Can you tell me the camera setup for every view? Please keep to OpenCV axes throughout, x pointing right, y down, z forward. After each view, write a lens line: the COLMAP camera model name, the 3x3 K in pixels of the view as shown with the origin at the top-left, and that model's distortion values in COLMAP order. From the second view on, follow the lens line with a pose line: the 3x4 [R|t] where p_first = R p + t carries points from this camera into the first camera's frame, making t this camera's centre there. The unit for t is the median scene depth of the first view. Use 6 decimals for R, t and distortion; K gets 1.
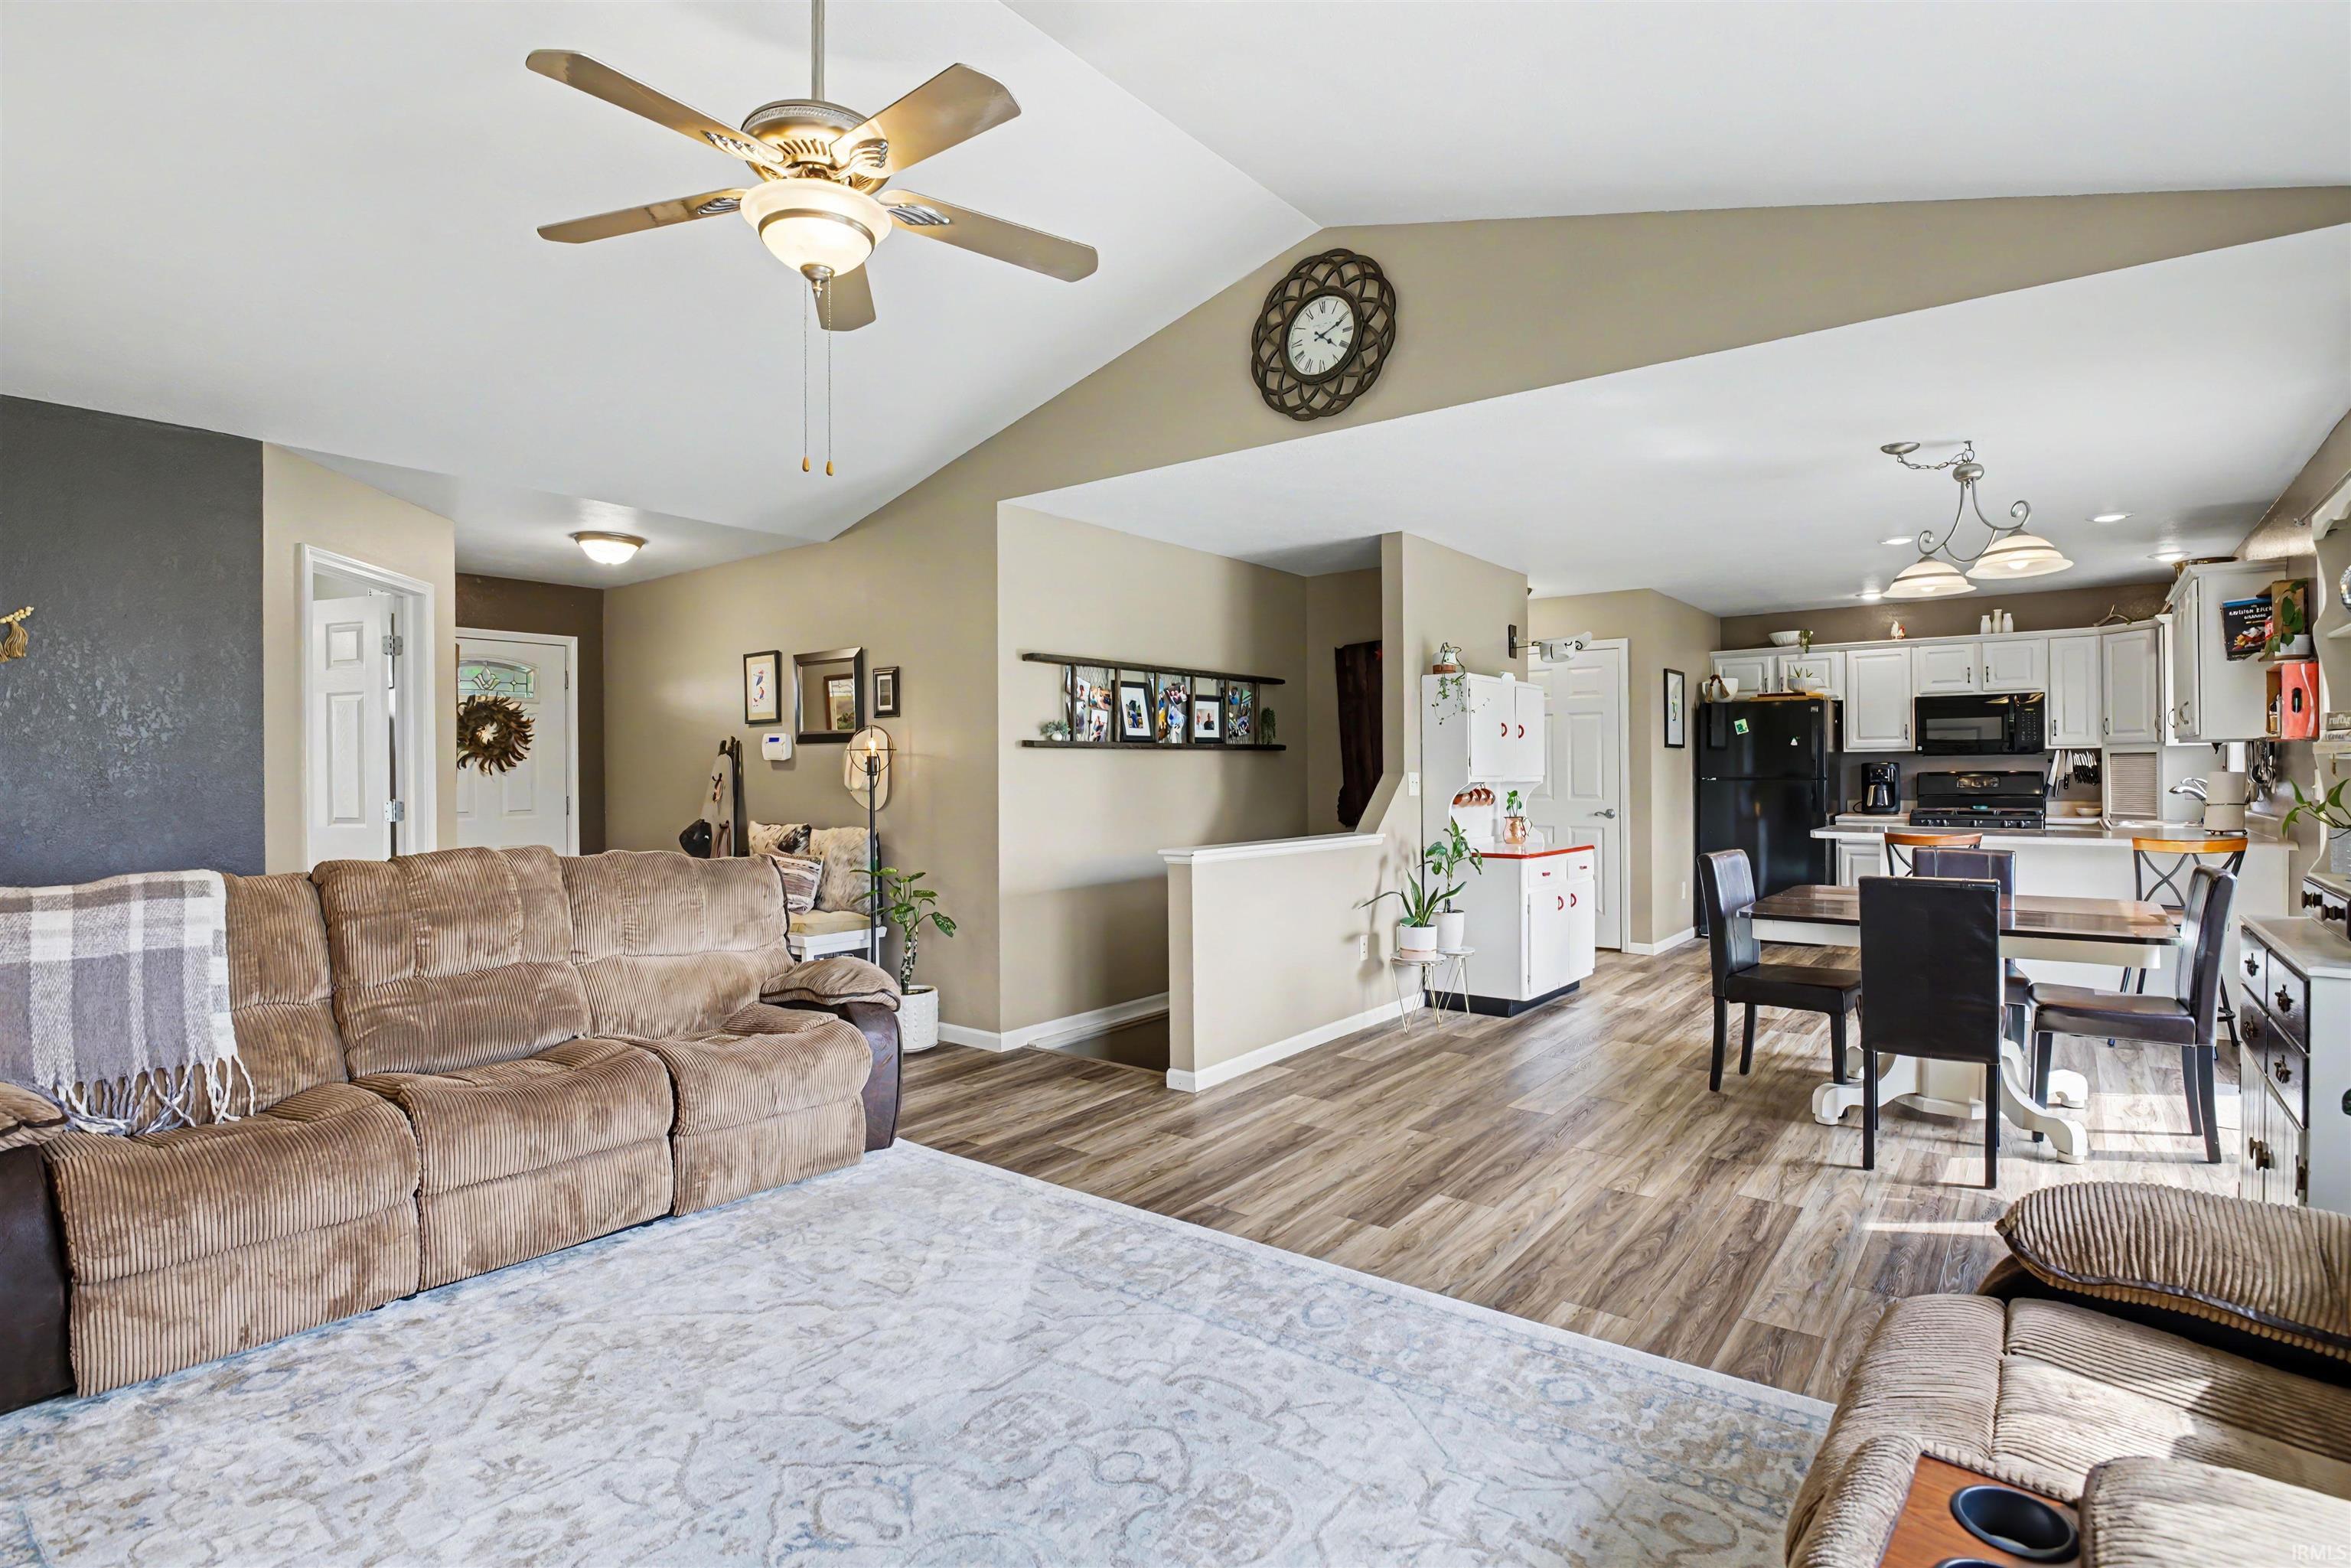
lens RADIAL K [[1136.4, 0, 1203.2], [0, 1136.4, 773.6], [0, 0, 1]] dist [-0.014682, -0.000875]
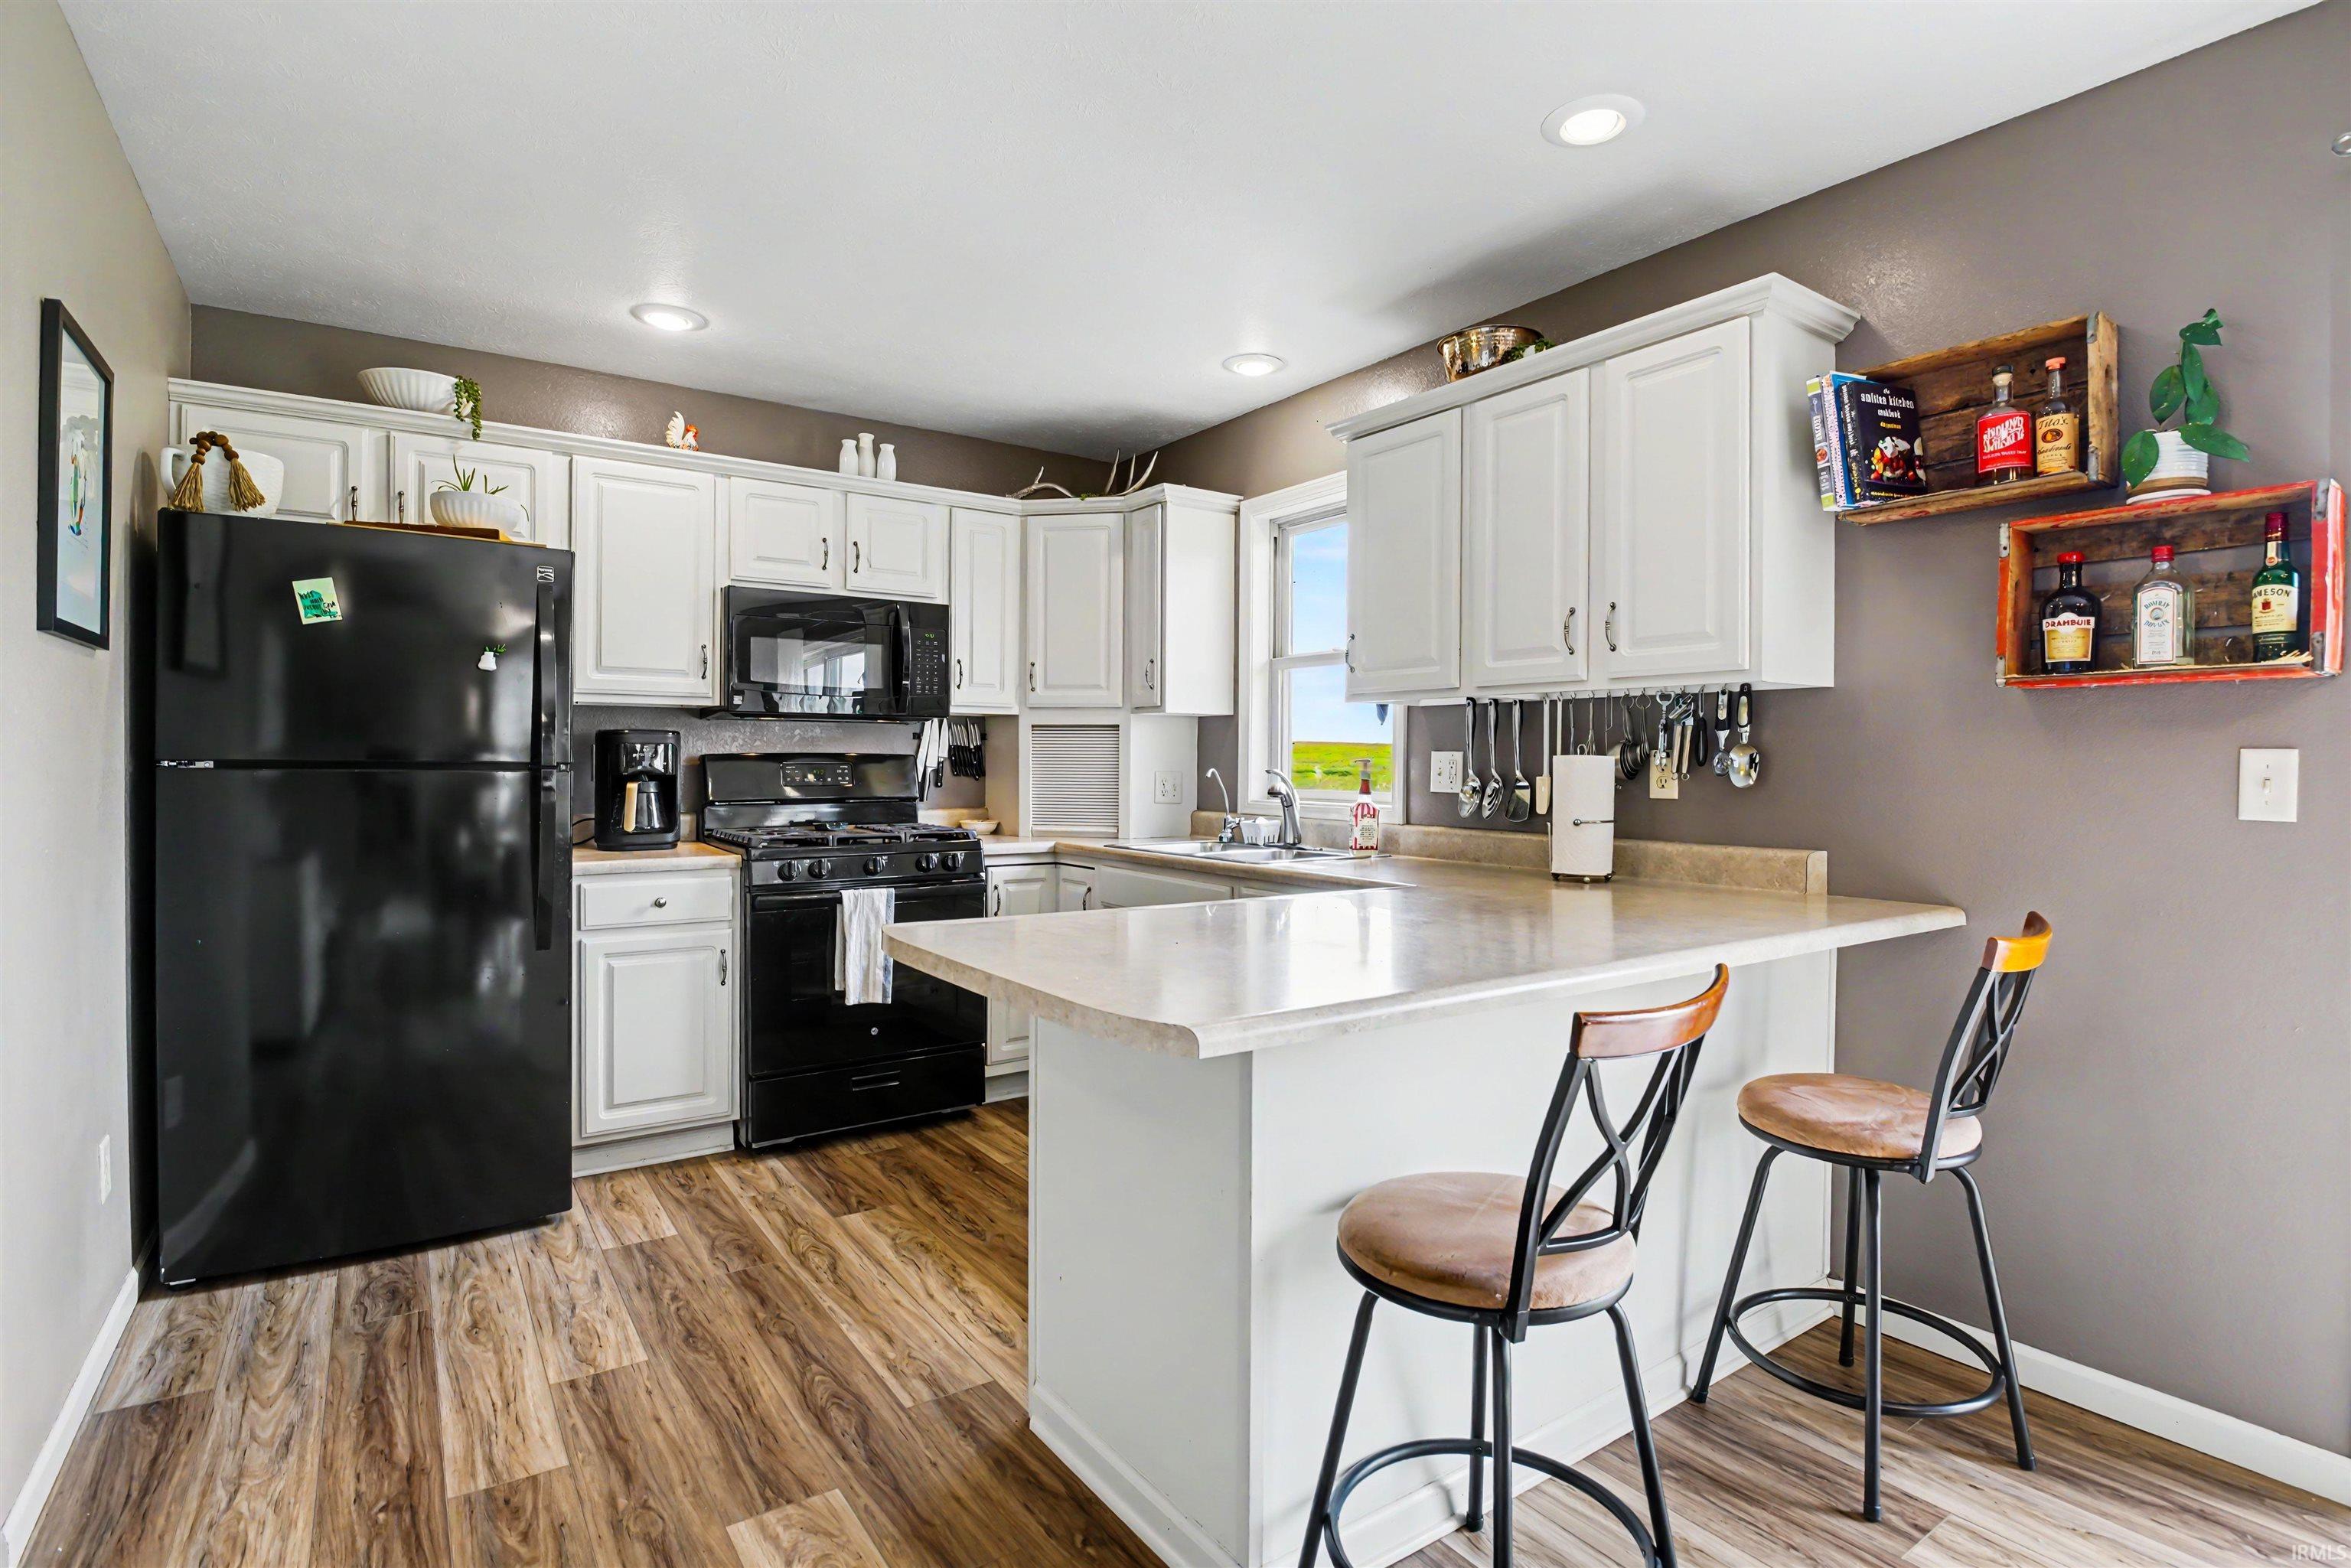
lens RADIAL K [[1157.4, 0, 1181.9], [0, 1157.4, 762.3], [0, 0, 1]] dist [-0.000305, -0.022256]
pose [[0.308227, 0.007428, 0.951284, 0.510527], [-0.008946, 0.999948, -0.004909, 0.006490], [-0.951271, -0.006997, 0.308278, 1.404193]]
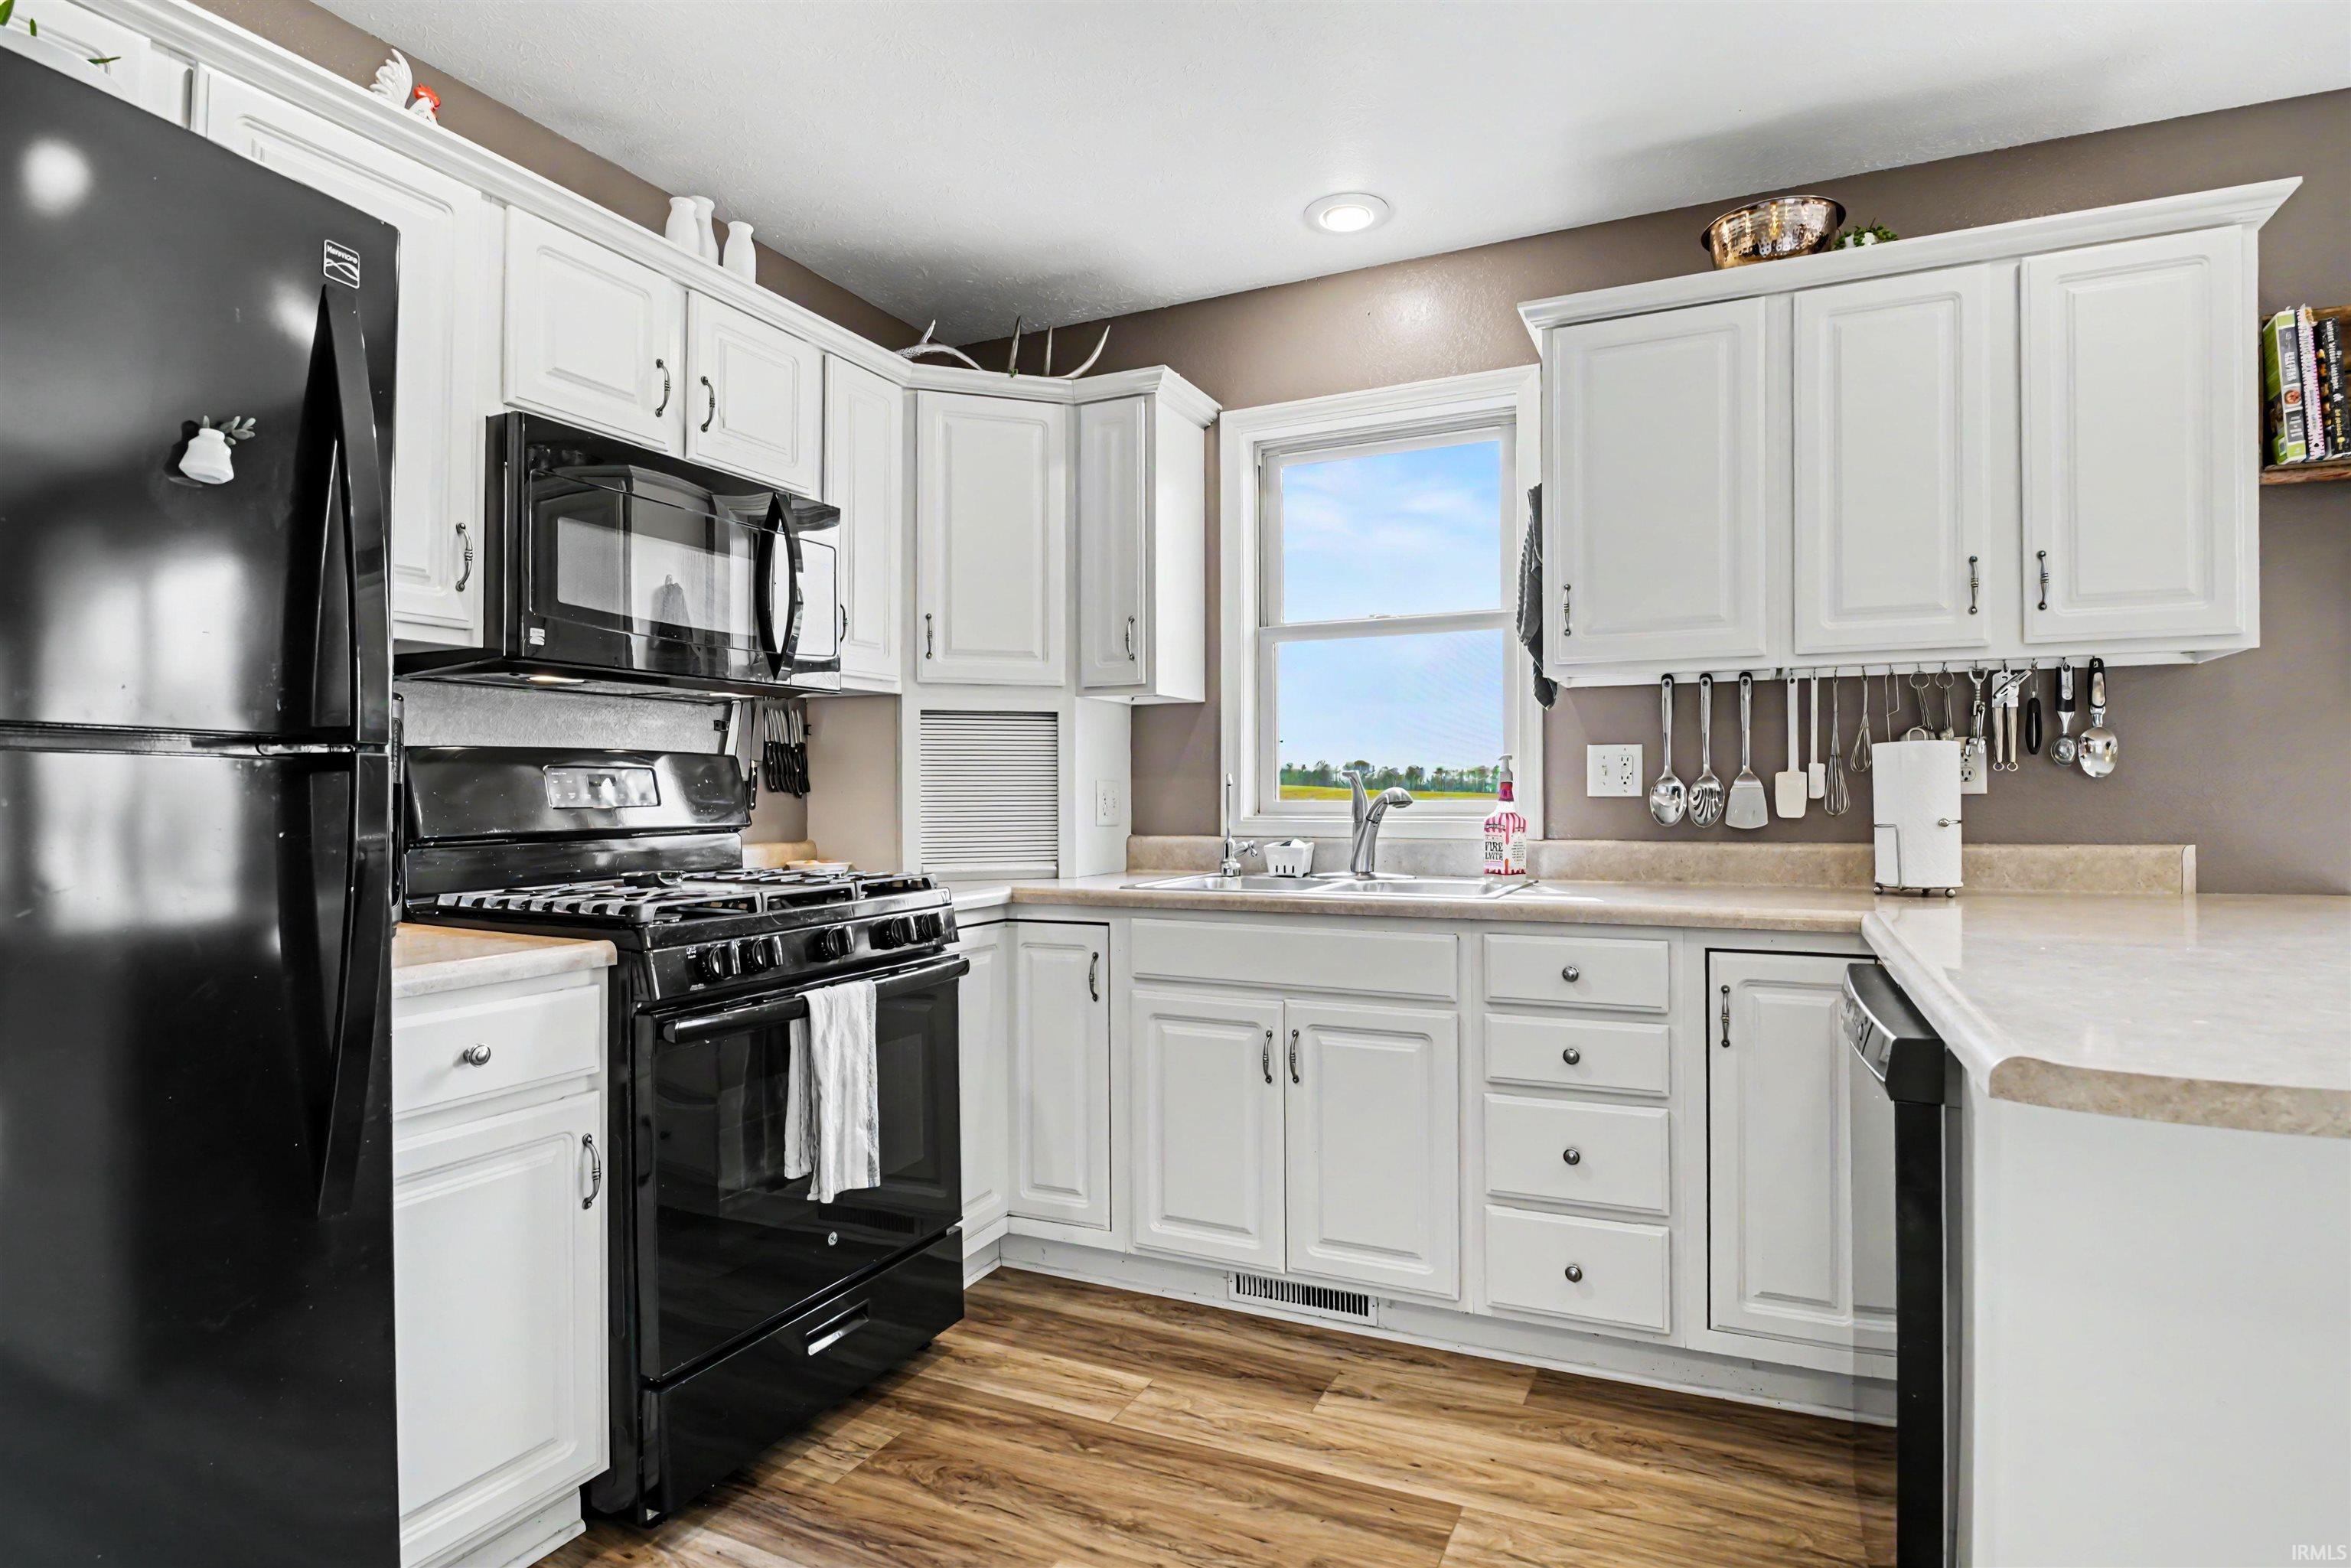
lens RADIAL K [[1208.1, 0, 1183.1], [0, 1208.1, 772.4], [0, 0, 1]] dist [-0.021174, -0.001279]
pose [[-0.208766, 0.024999, 0.977646, 0.752895], [0.006136, 0.999687, -0.024252, 0.024473], [-0.977946, 0.000936, -0.208854, 1.880810]]
